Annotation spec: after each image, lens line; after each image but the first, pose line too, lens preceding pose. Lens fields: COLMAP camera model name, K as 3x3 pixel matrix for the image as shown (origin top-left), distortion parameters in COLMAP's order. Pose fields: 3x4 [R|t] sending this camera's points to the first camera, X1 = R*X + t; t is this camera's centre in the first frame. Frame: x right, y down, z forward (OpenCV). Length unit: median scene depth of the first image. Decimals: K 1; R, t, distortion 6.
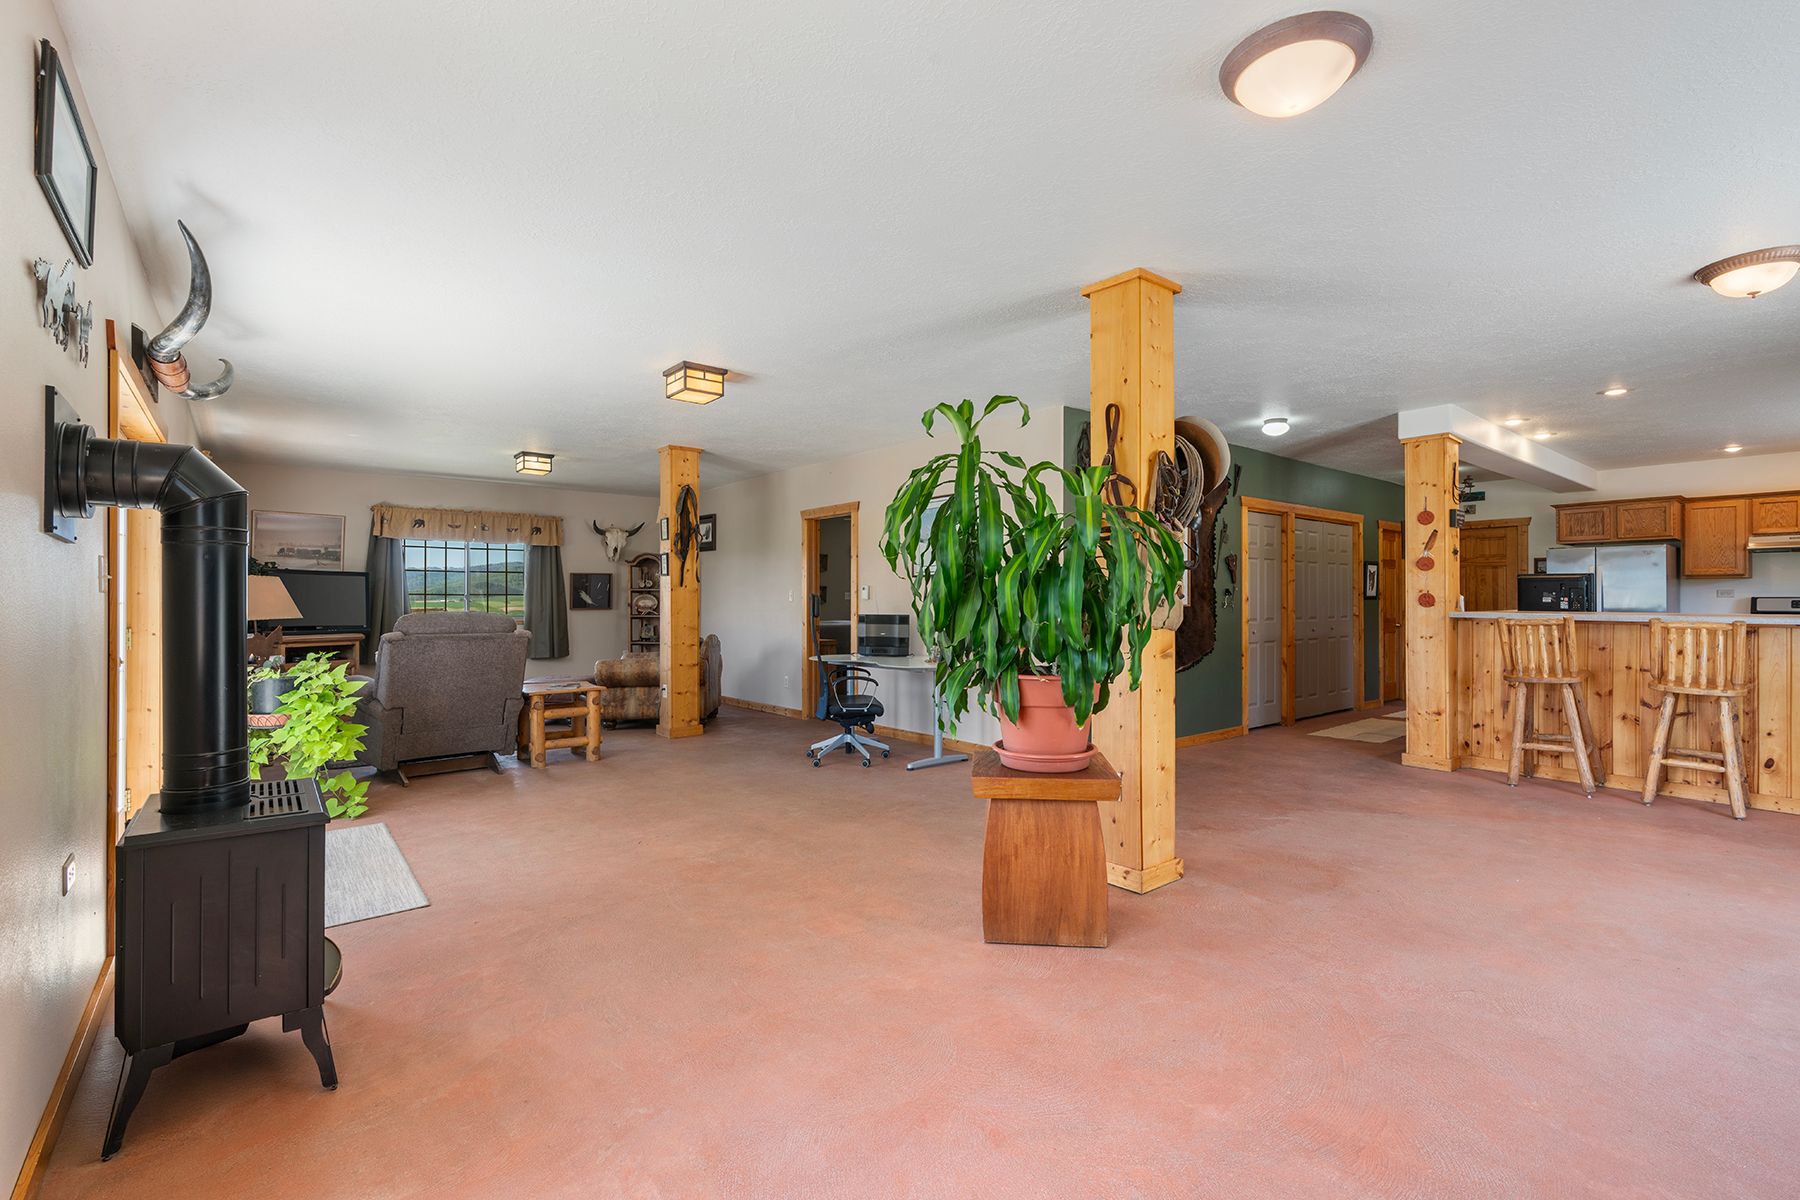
lens RADIAL K [[822.5, 0, 900.9], [0, 822.5, 599.2], [0, 0, 1]] dist [-0.003060, 0.000168]
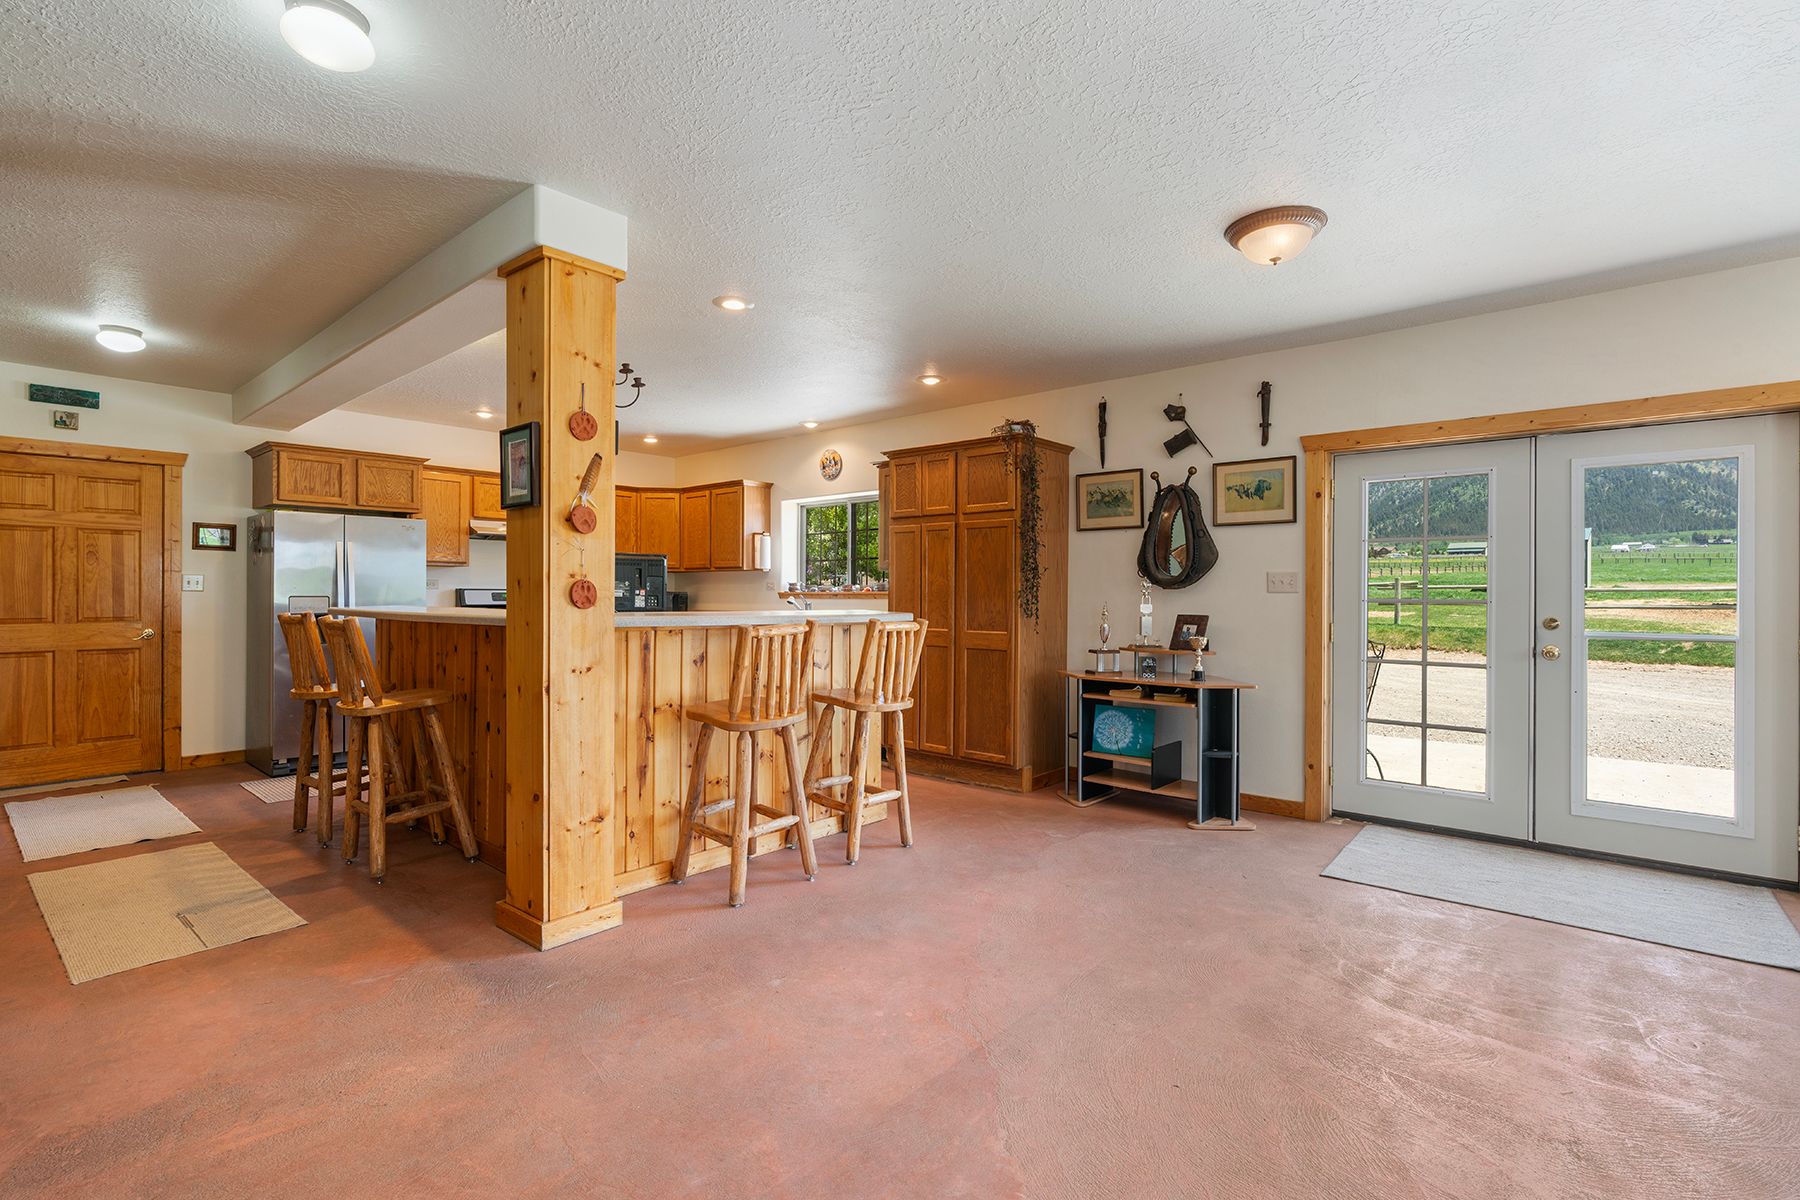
lens RADIAL K [[822.5, 0, 897.5], [0, 822.5, 599.6], [0, 0, 1]] dist [-0.003060, 0.000168]
pose [[-0.162272, -0.006611, 0.986724, 0.122828], [-0.009034, 0.999946, 0.005214, 0.000051], [-0.986705, -0.008068, -0.162323, 0.882992]]
